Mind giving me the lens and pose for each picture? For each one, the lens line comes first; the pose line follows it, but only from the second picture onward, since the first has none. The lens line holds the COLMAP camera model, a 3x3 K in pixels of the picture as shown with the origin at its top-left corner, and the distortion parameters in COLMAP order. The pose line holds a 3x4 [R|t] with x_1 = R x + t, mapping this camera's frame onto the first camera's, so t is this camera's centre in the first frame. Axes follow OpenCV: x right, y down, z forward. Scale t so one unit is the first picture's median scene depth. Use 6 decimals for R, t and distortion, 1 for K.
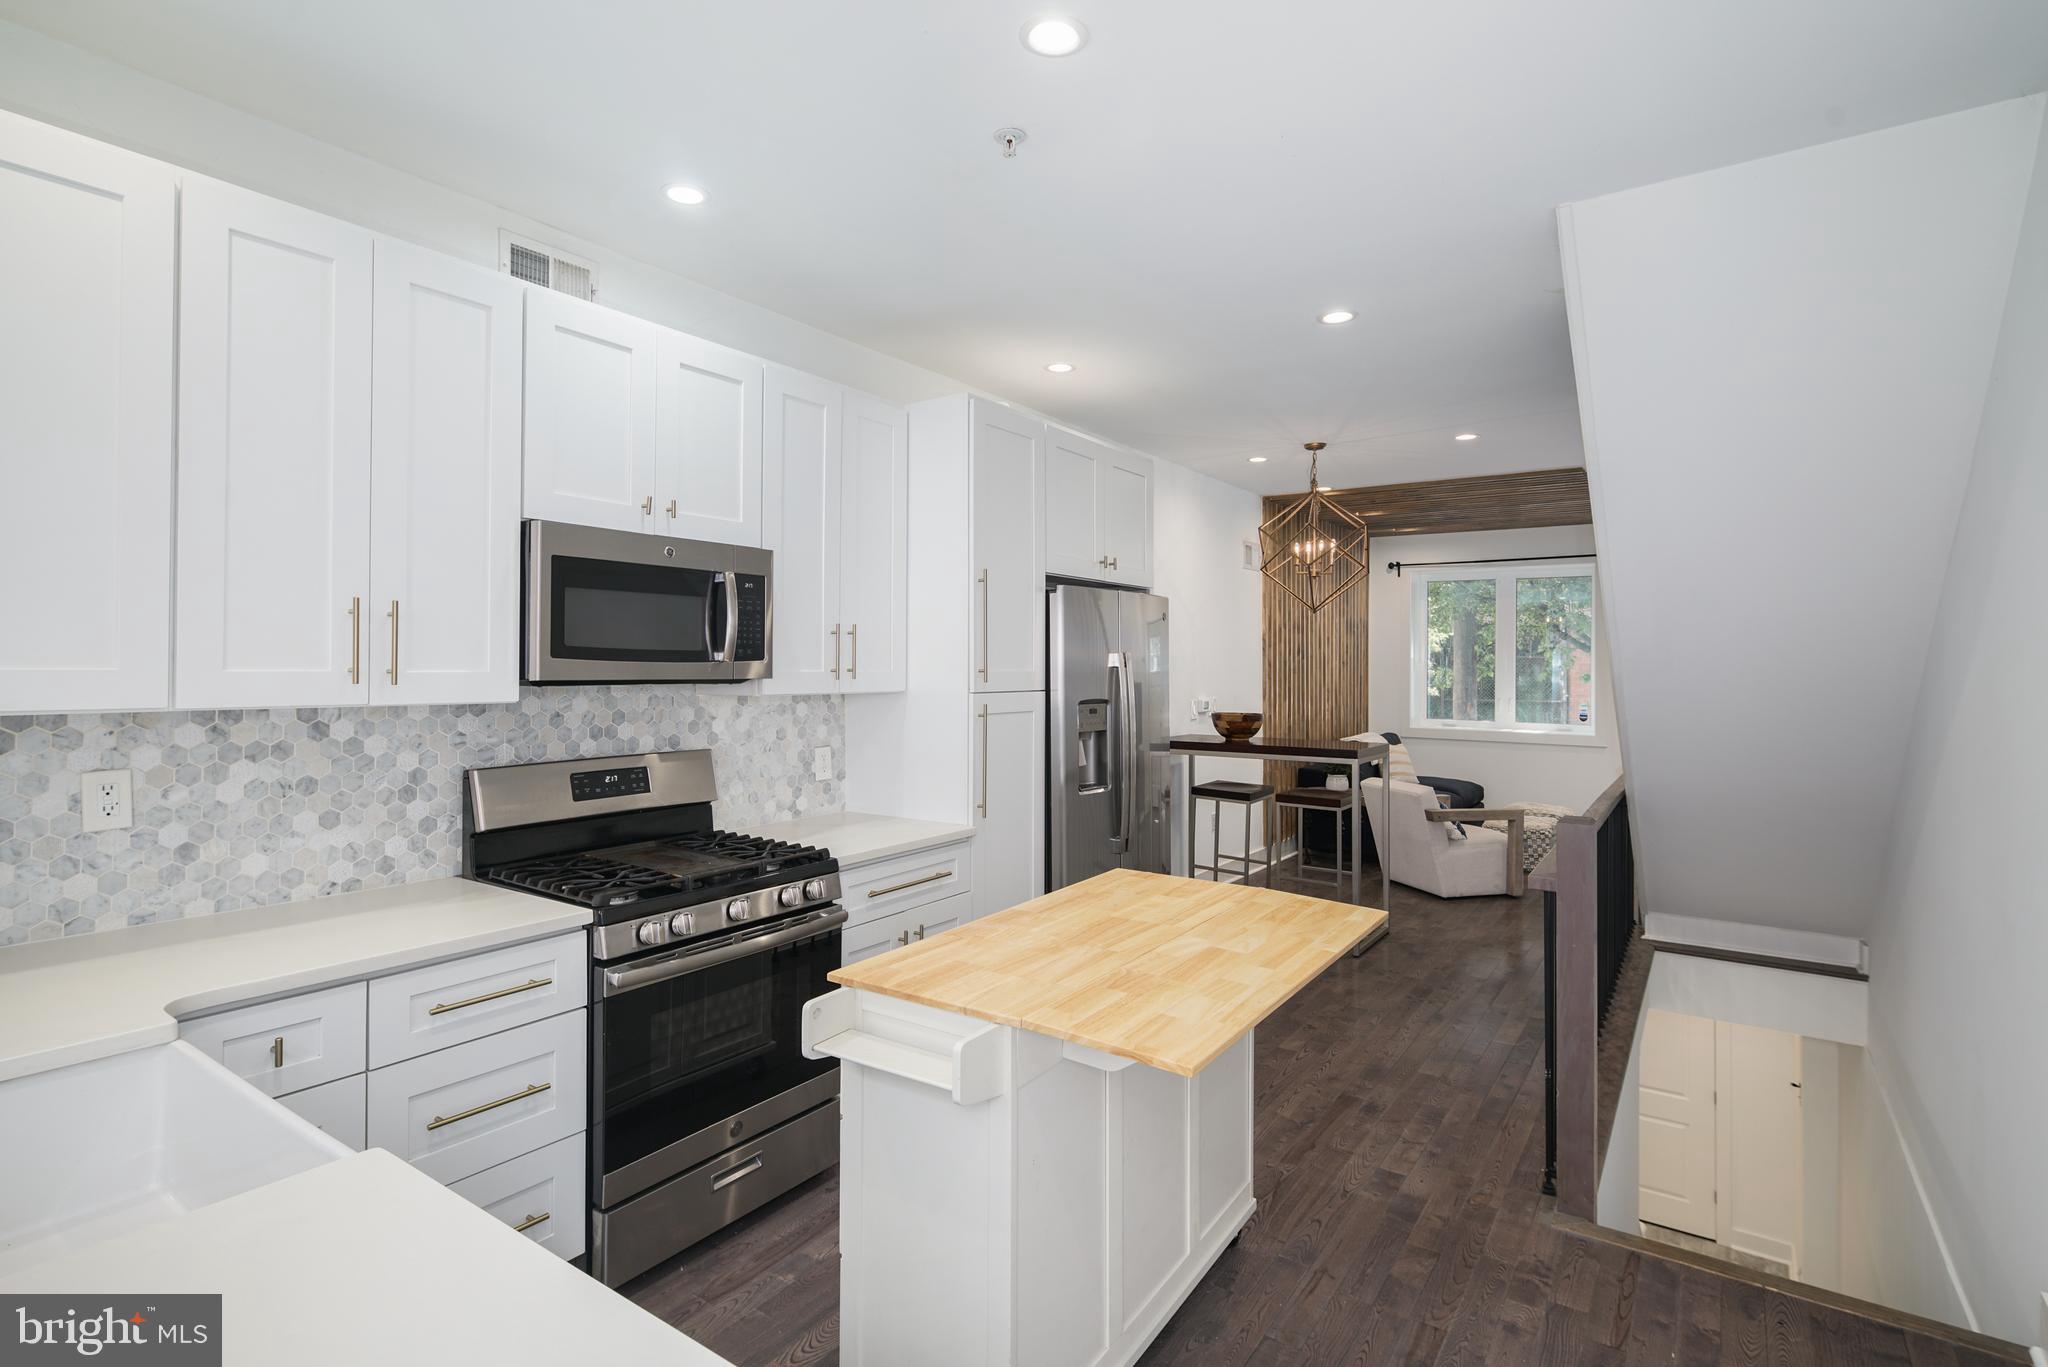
lens RADIAL K [[1012.1, 0, 1013.0], [0, 1012.1, 667.3], [0, 0, 1]] dist [0.002152, -0.000898]
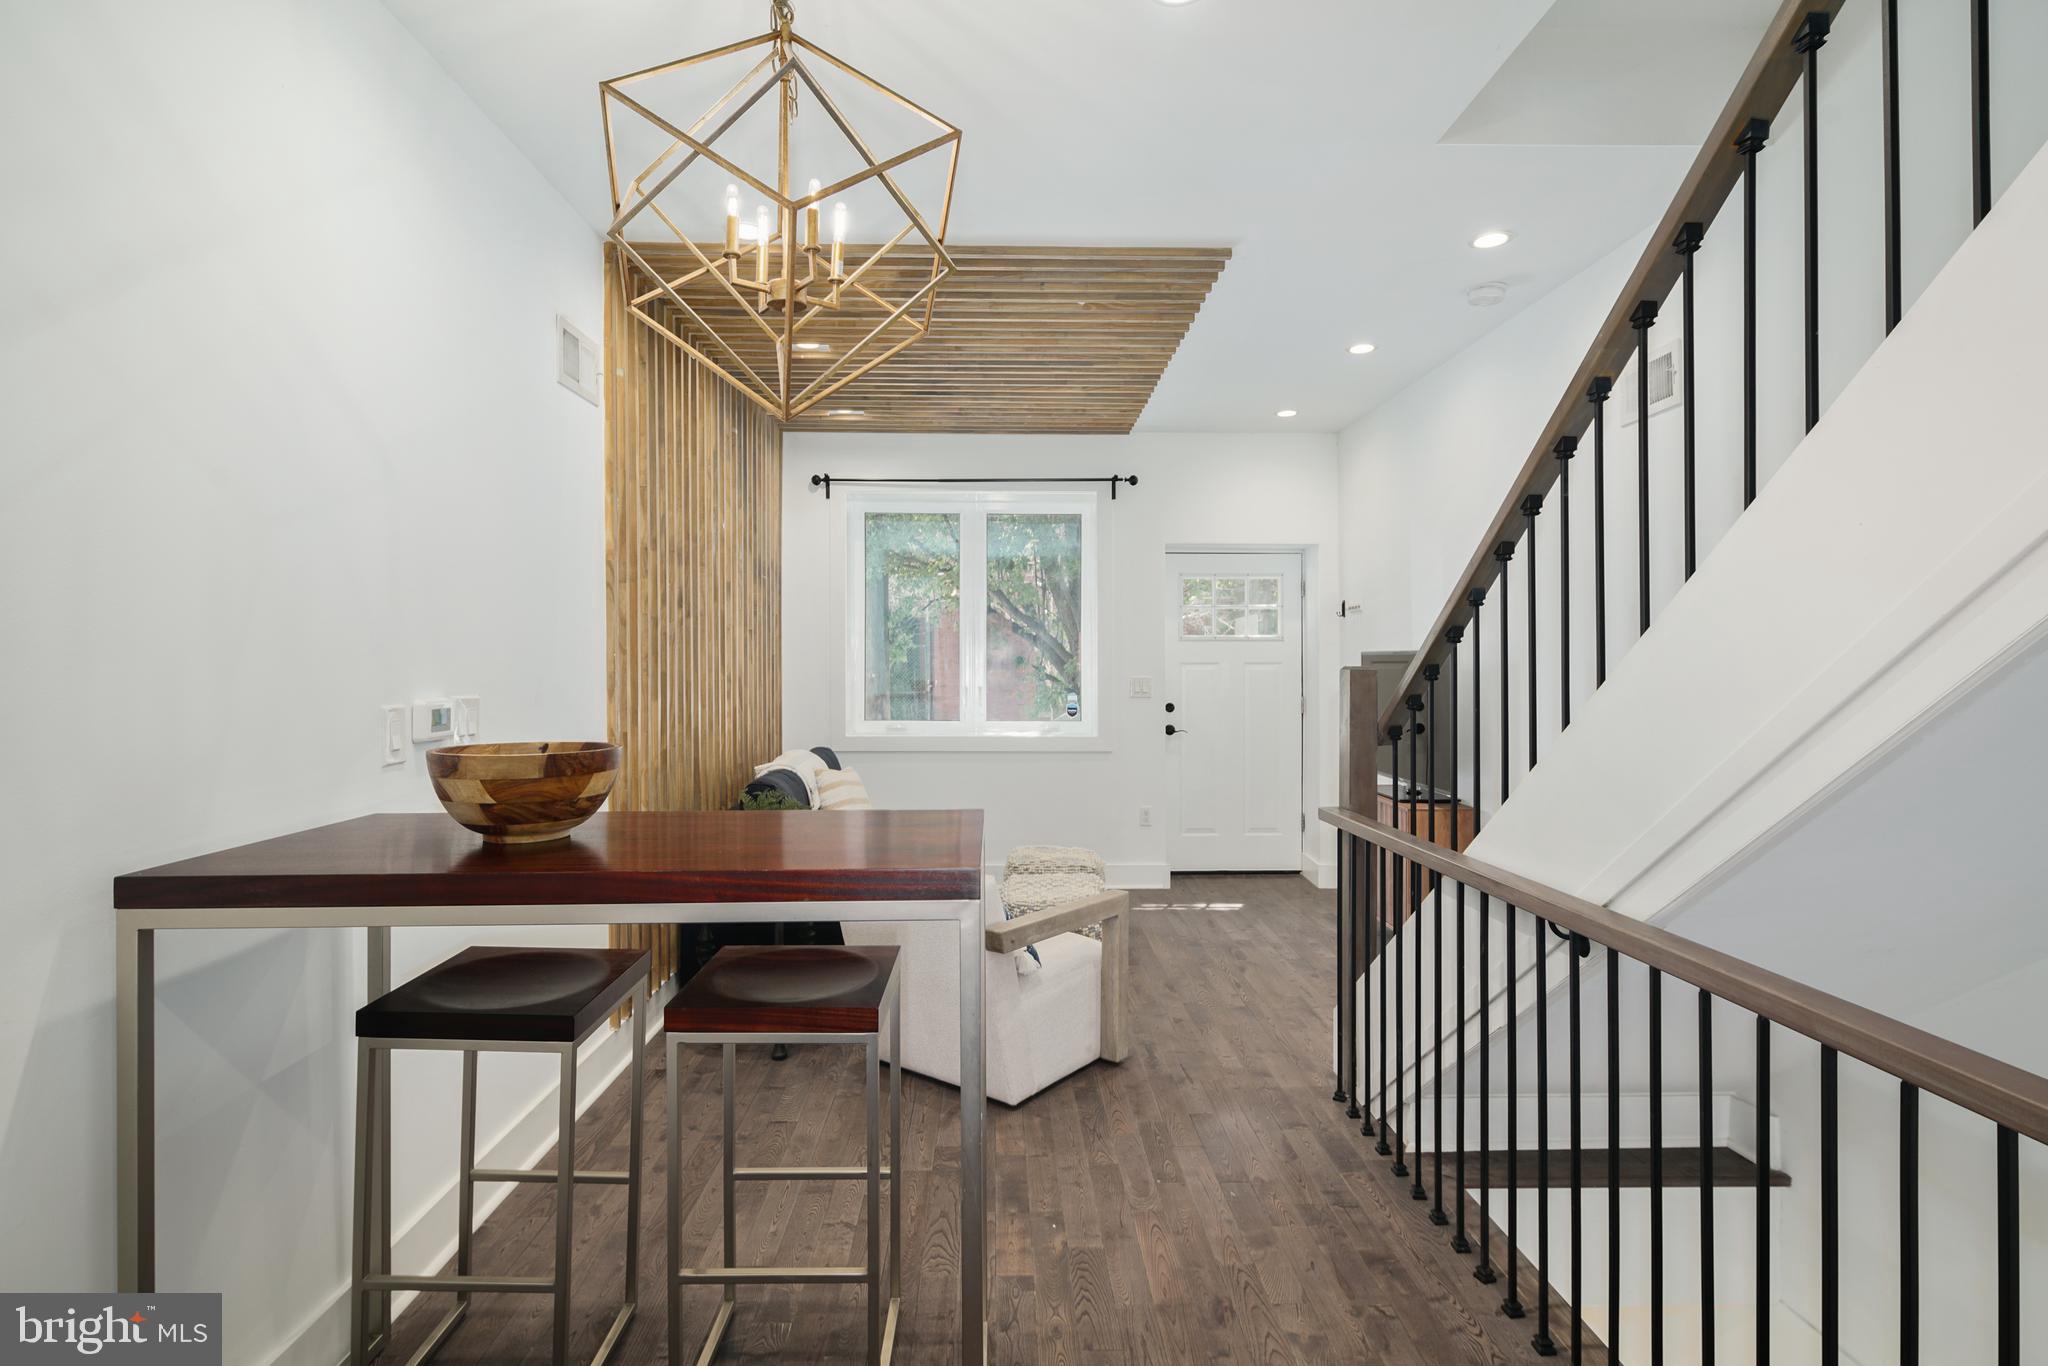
lens RADIAL K [[1014.2, 0, 1011.1], [0, 1014.2, 655.4], [0, 0, 1]] dist [-0.002396, -0.000309]
pose [[0.809268, -0.004599, 0.587421, 0.118319], [0.010171, 0.999929, -0.006184, 0.015872], [-0.587351, 0.010979, 0.809258, 0.492140]]
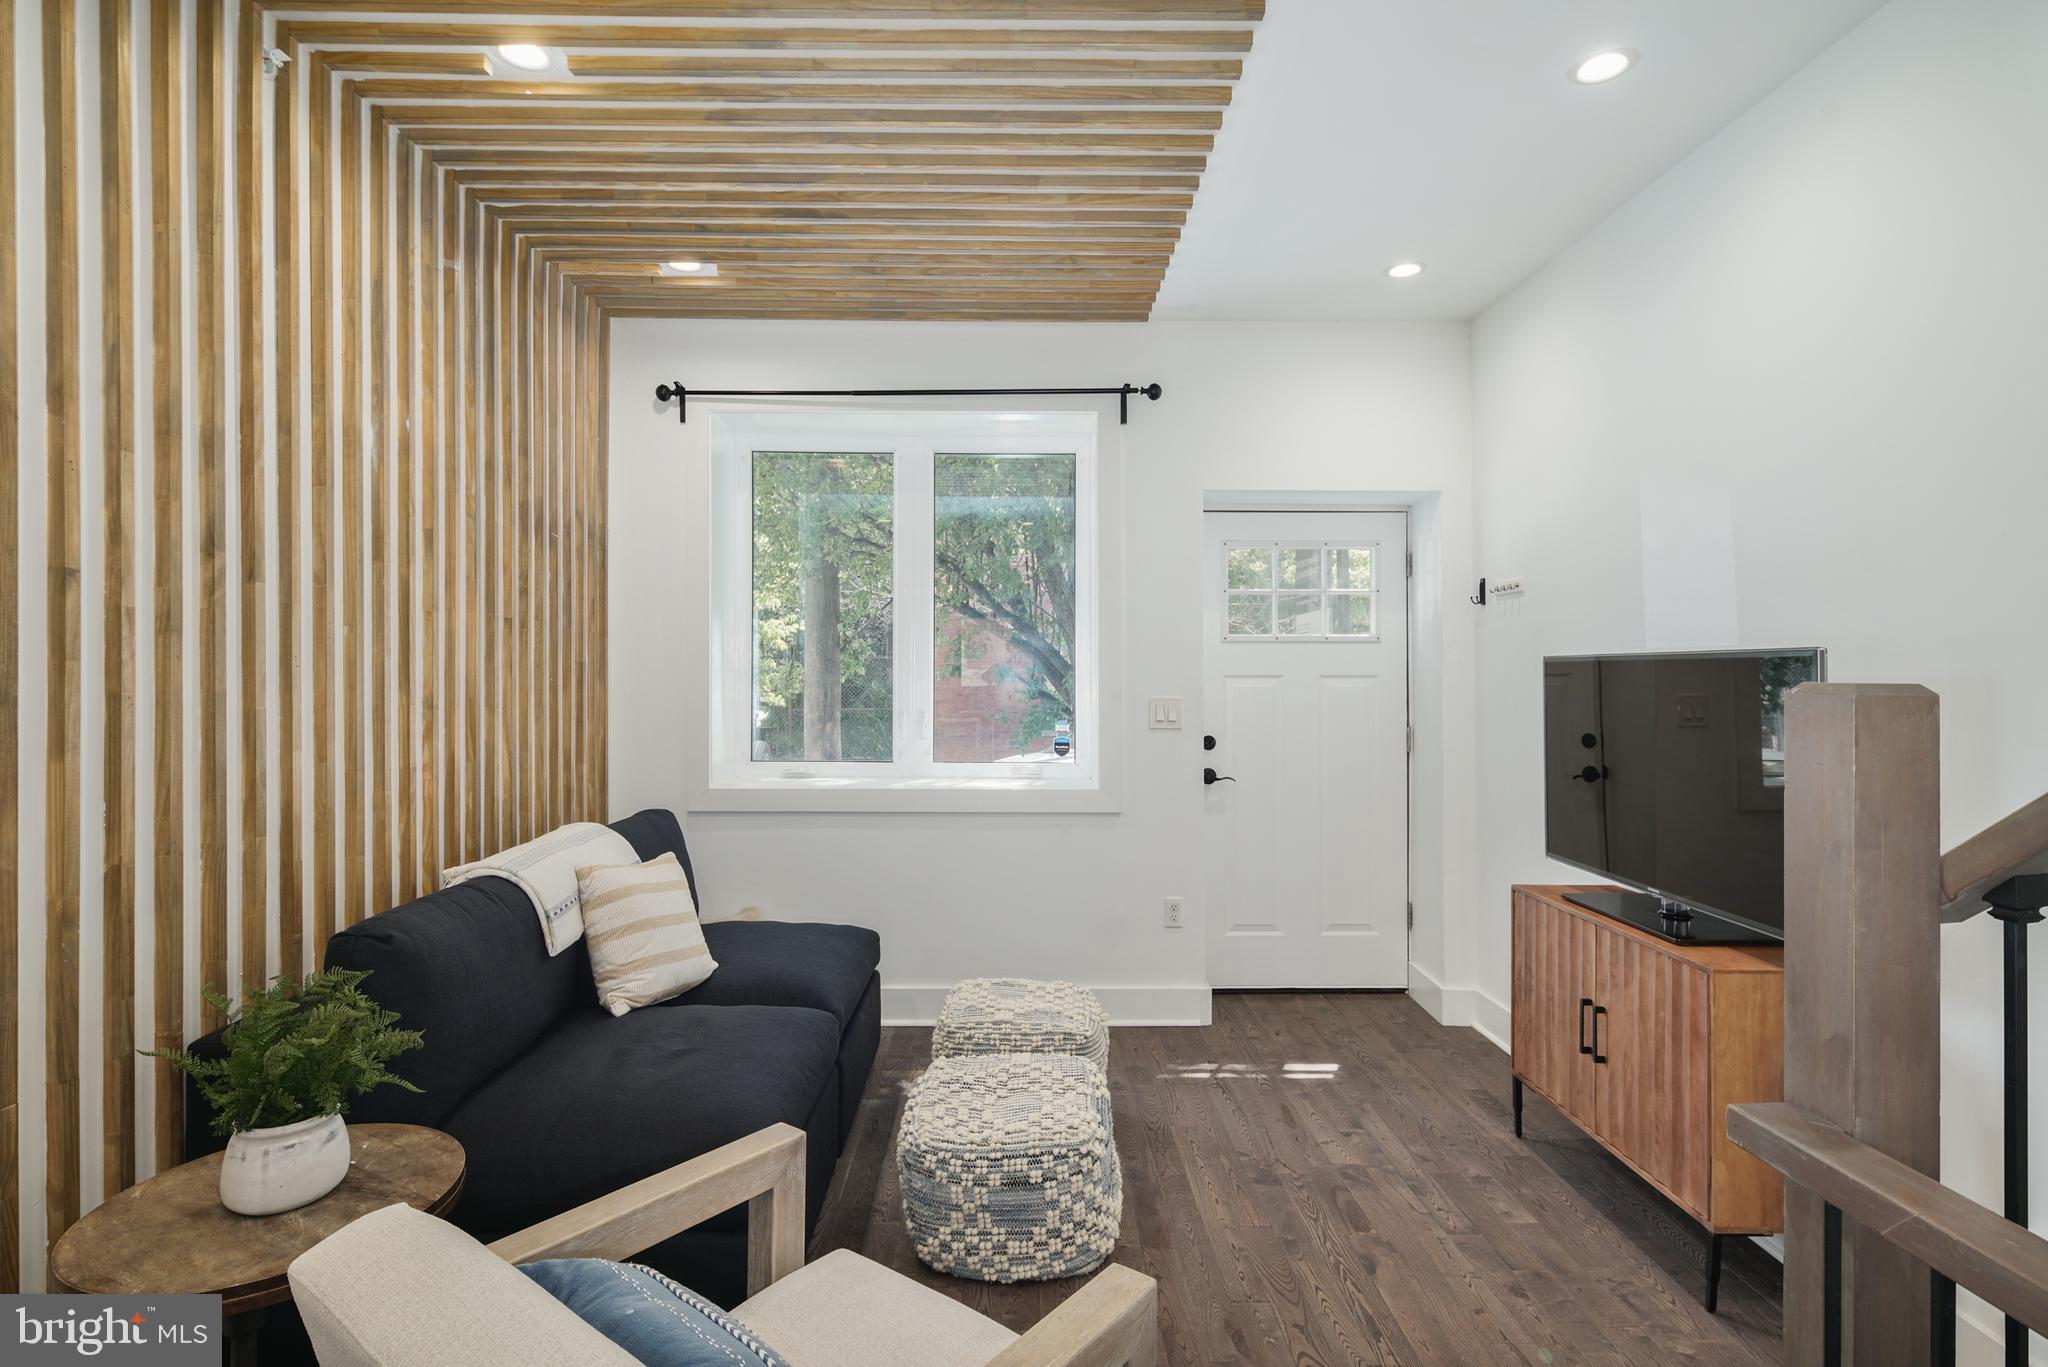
lens RADIAL K [[1012.1, 0, 1013.0], [0, 1012.1, 667.3], [0, 0, 1]] dist [0.002152, -0.000898]
pose [[0.815746, -0.003905, 0.578397, 0.295268], [0.009914, 0.999925, -0.007231, 0.016597], [-0.578325, 0.011633, 0.815724, 0.688268]]
